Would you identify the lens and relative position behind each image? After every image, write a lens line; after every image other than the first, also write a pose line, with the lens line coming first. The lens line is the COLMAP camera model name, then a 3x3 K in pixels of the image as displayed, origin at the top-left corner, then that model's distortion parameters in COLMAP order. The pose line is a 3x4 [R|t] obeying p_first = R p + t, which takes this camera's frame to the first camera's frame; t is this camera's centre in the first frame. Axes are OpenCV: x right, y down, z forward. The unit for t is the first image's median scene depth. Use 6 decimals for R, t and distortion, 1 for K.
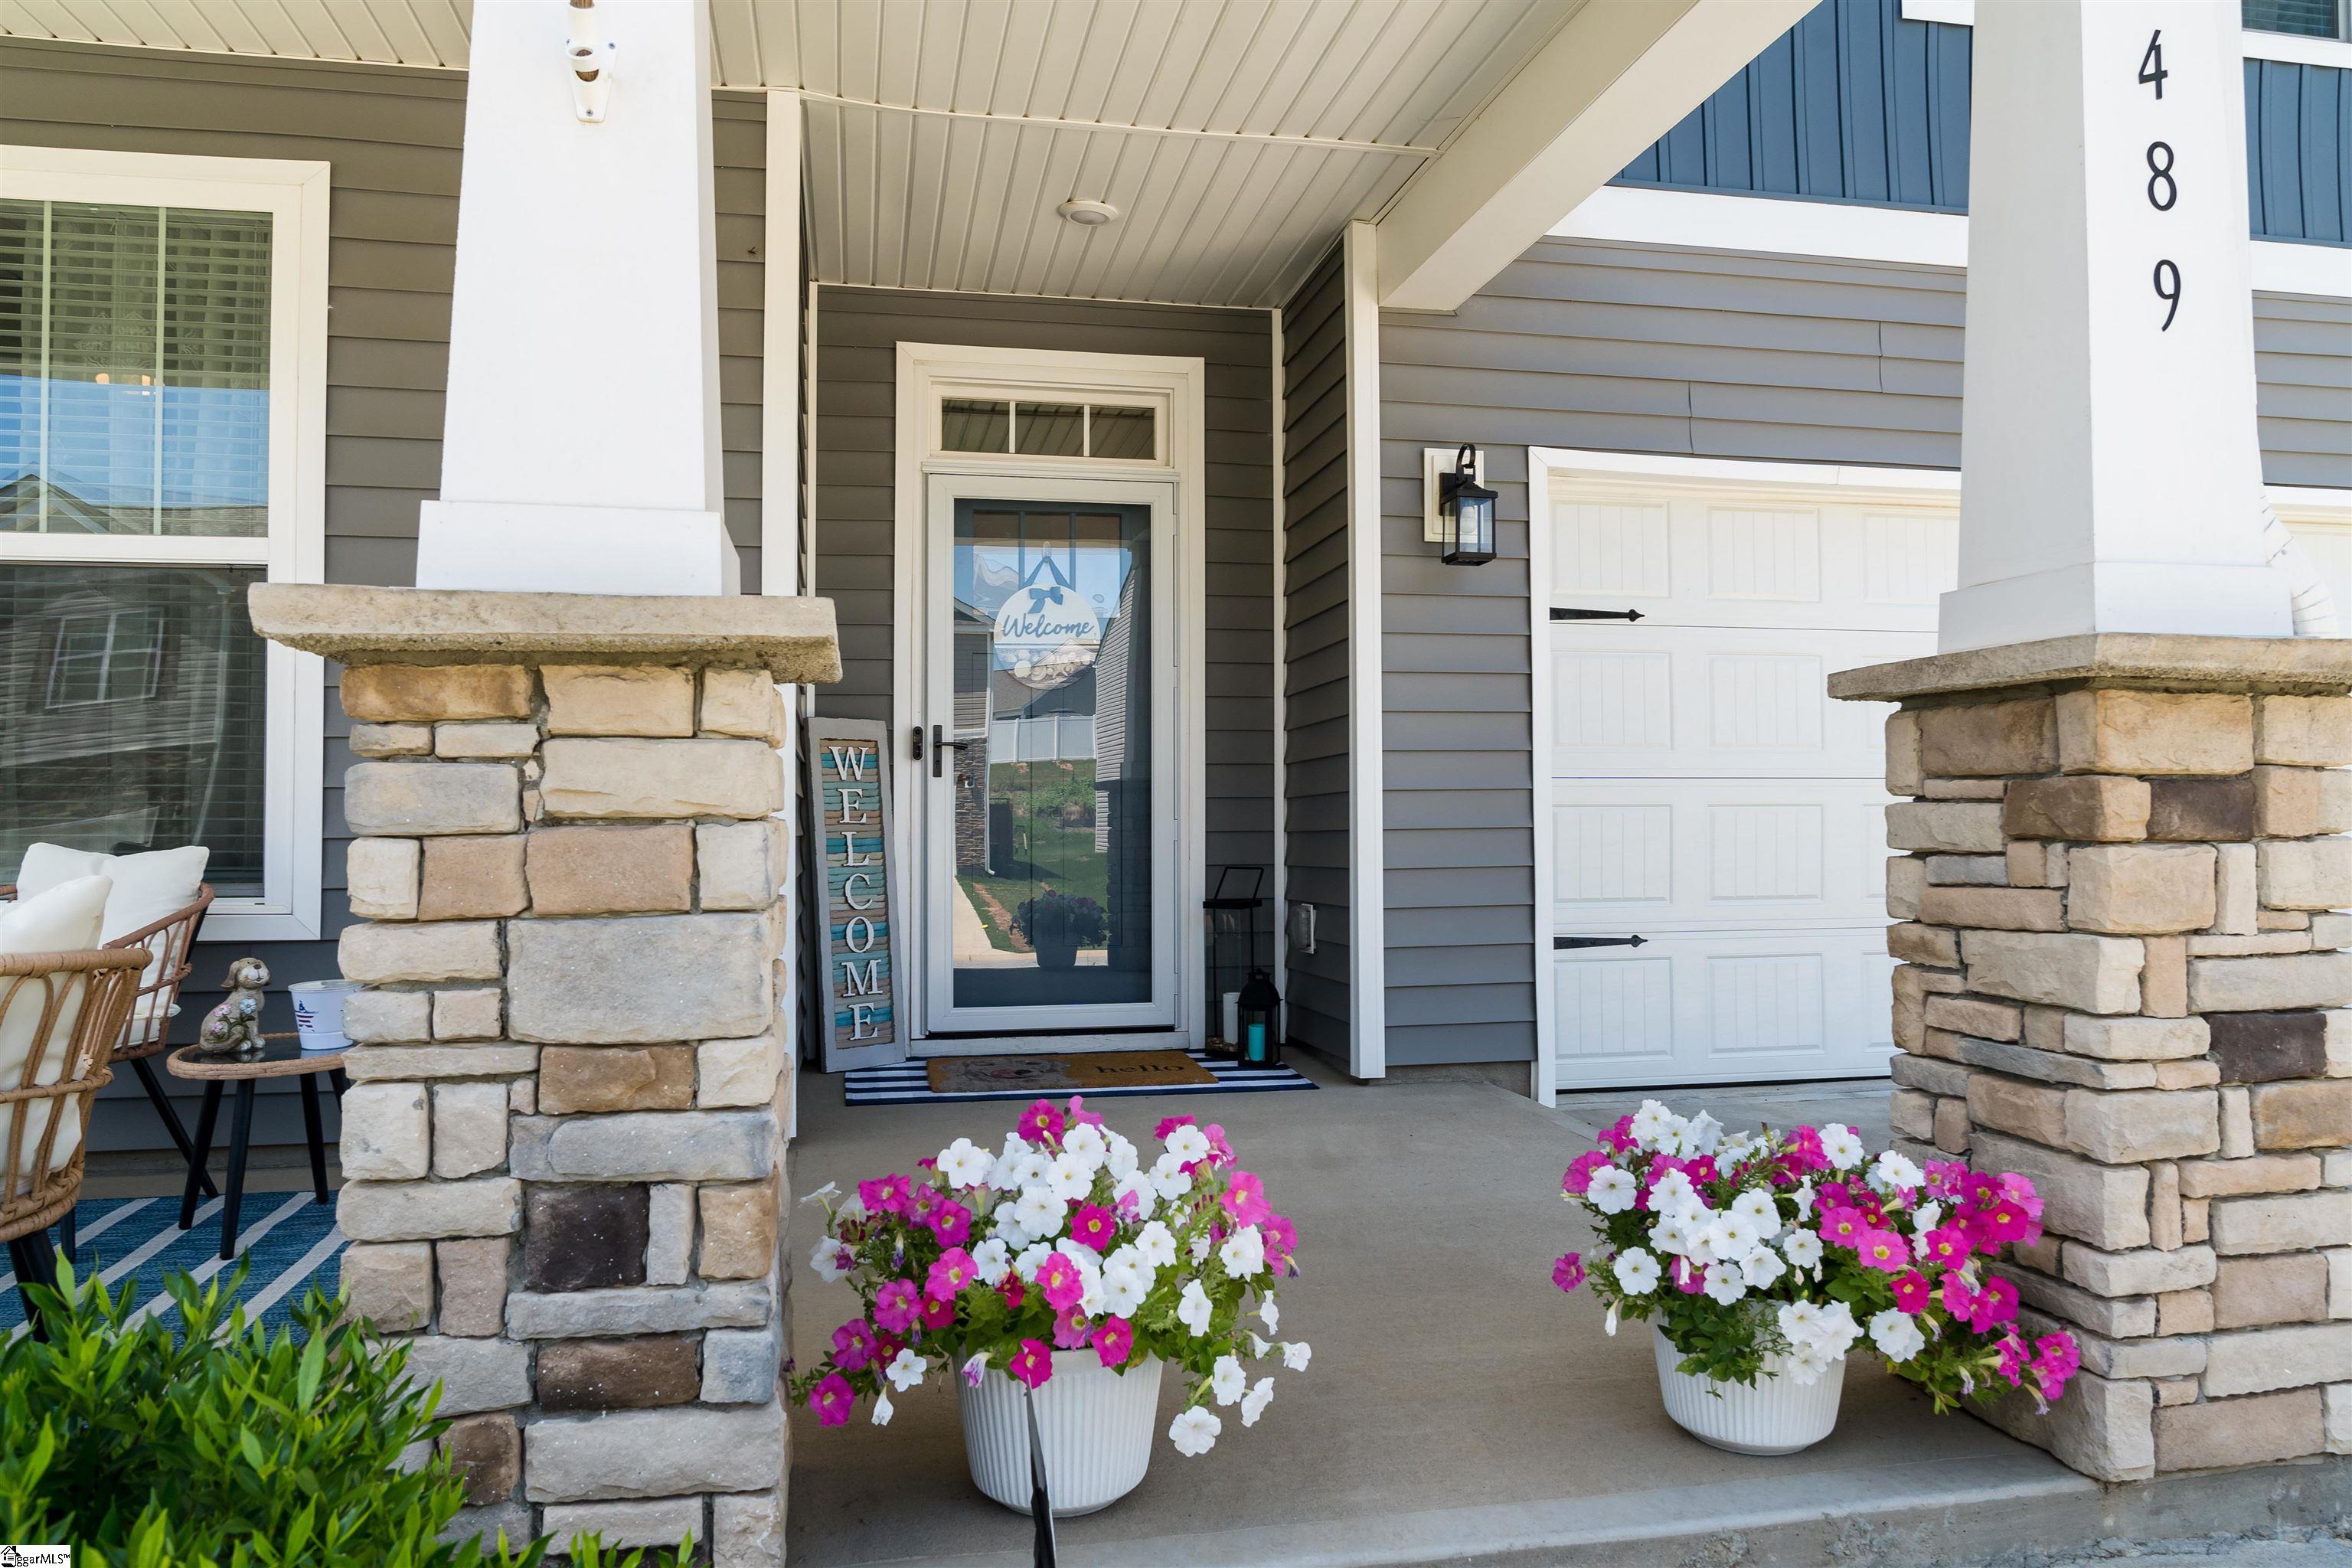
lens RADIAL K [[1585.3, 0, 1176.7], [0, 1585.3, 765.4], [0, 0, 1]] dist [-0.011173, 0.002884]
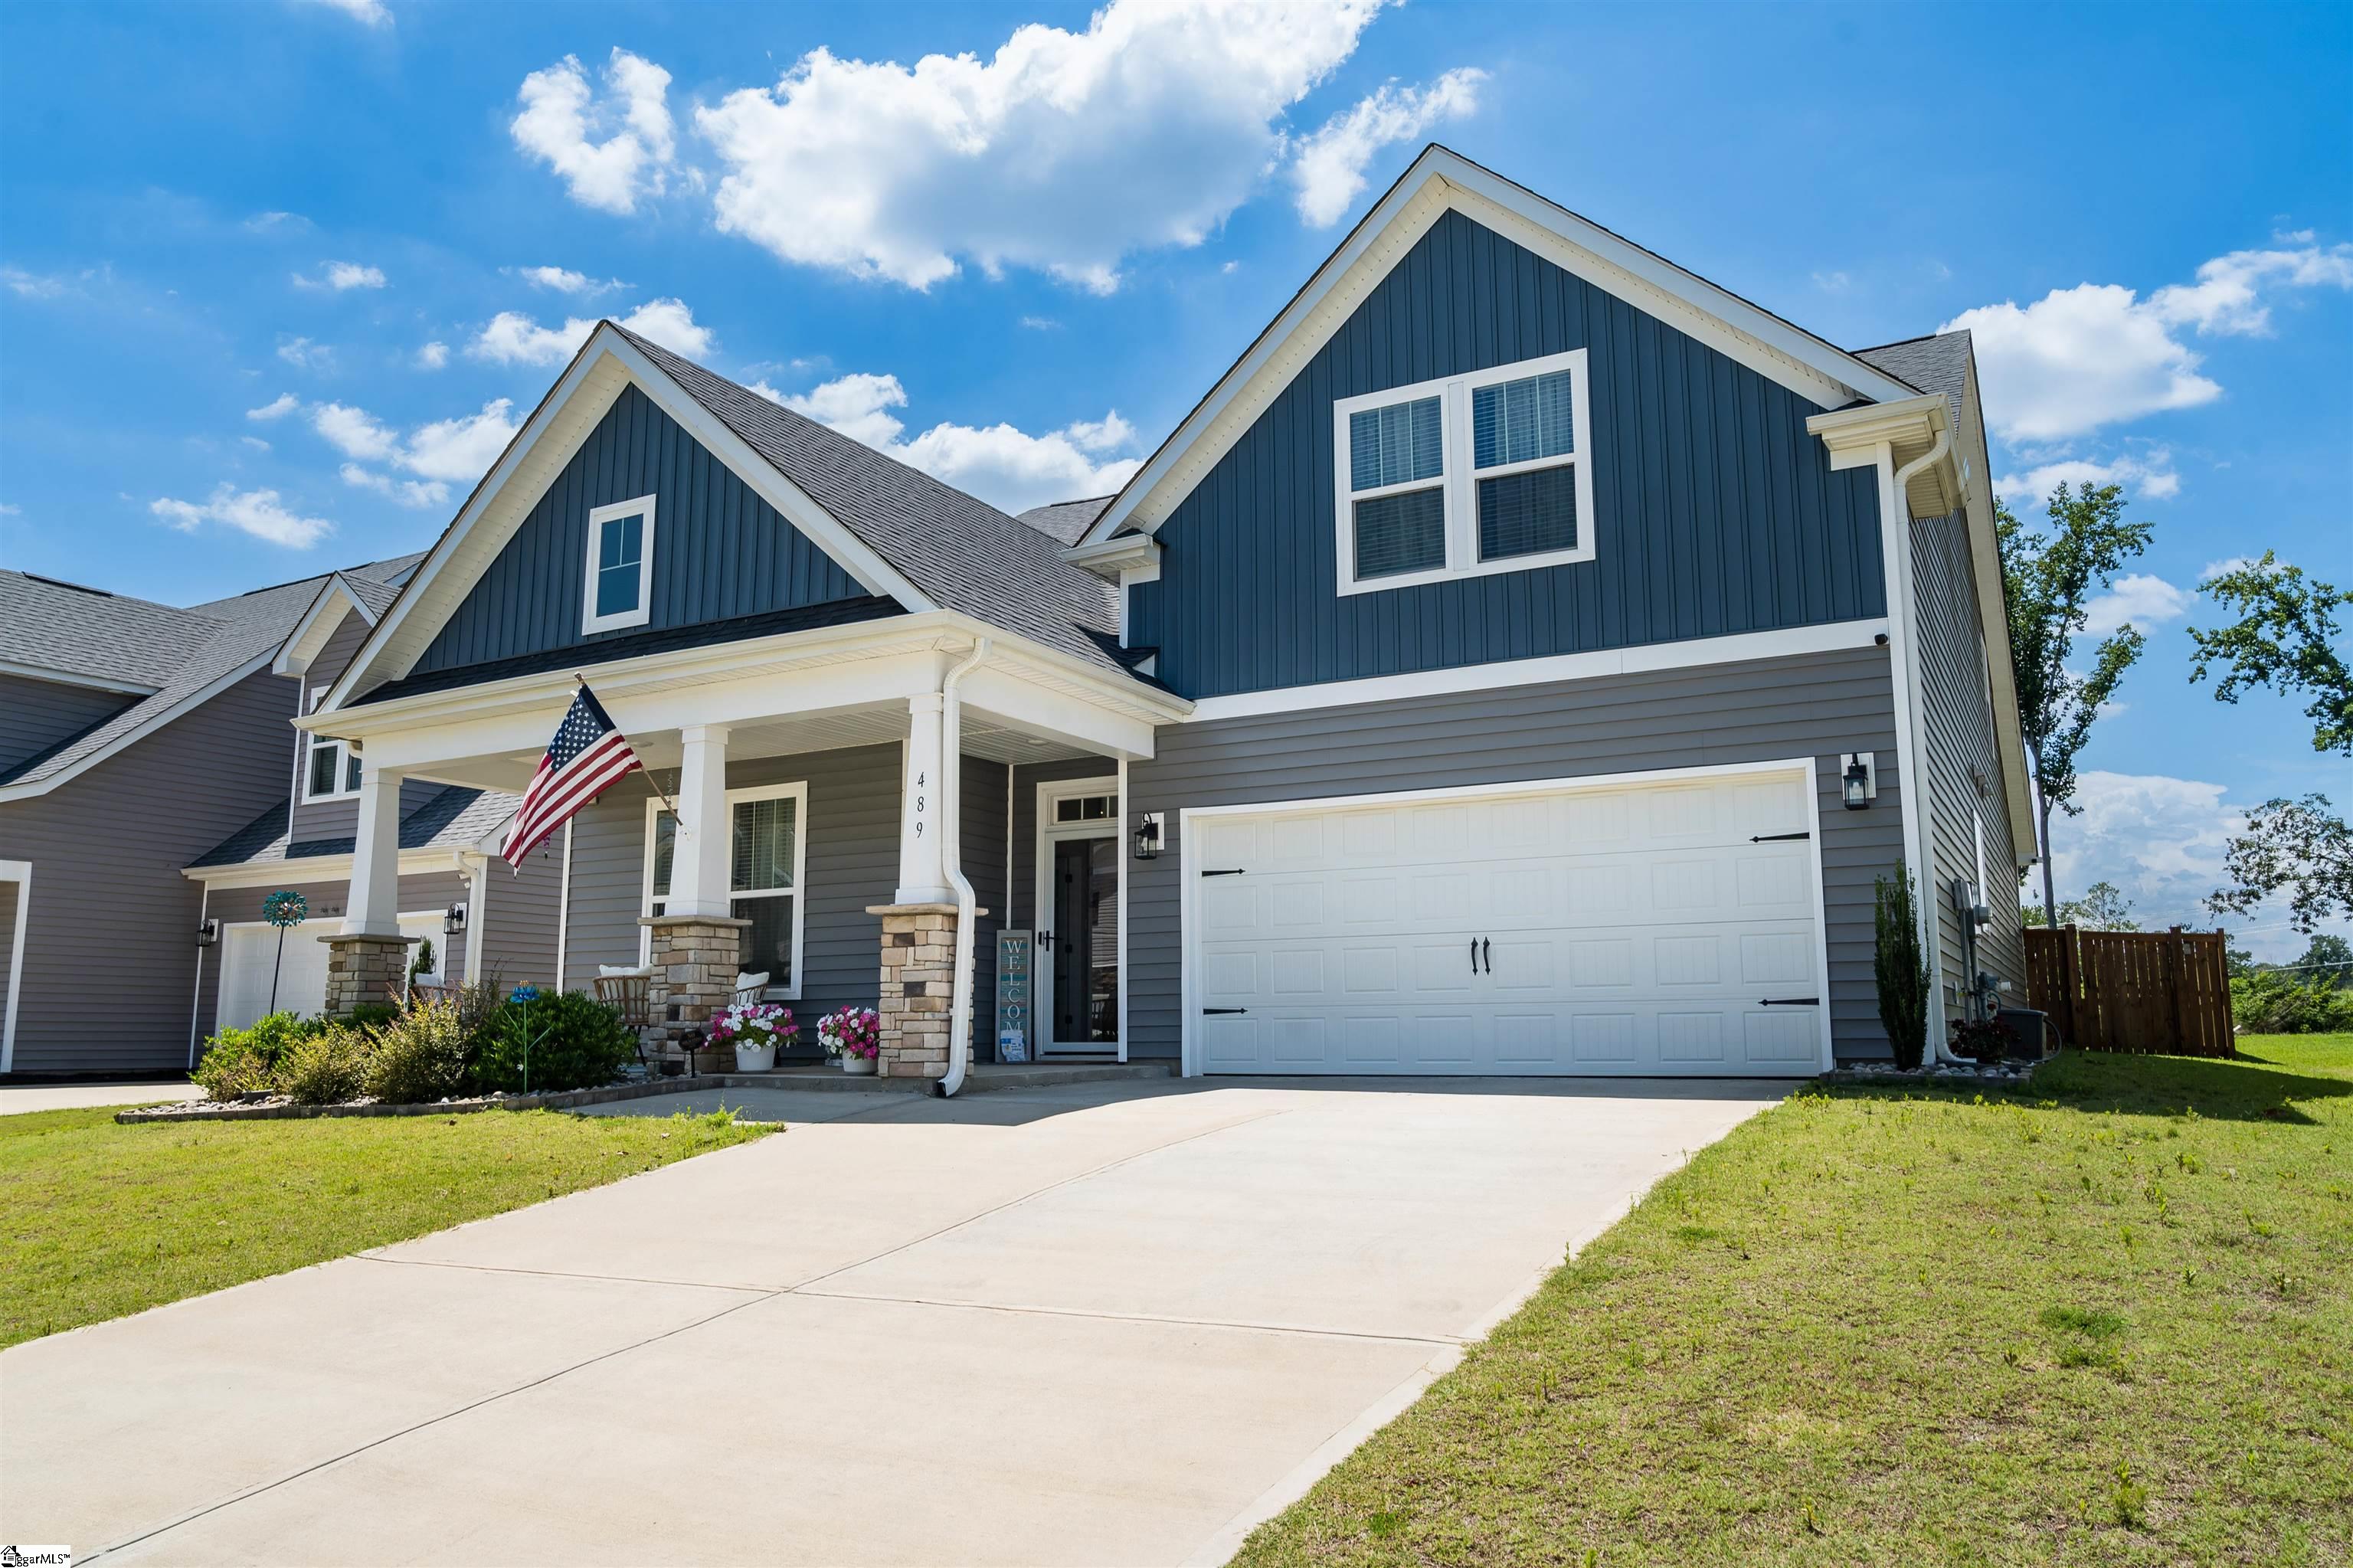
lens RADIAL K [[1586.0, 0, 1176.4], [0, 1586.0, 790.8], [0, 0, 1]] dist [-0.011173, 0.002884]
pose [[0.757982, -0.098028, -0.644867, 4.319339], [0.021870, 0.991906, -0.125076, 0.193782], [0.651909, 0.080702, 0.753991, -2.088268]]
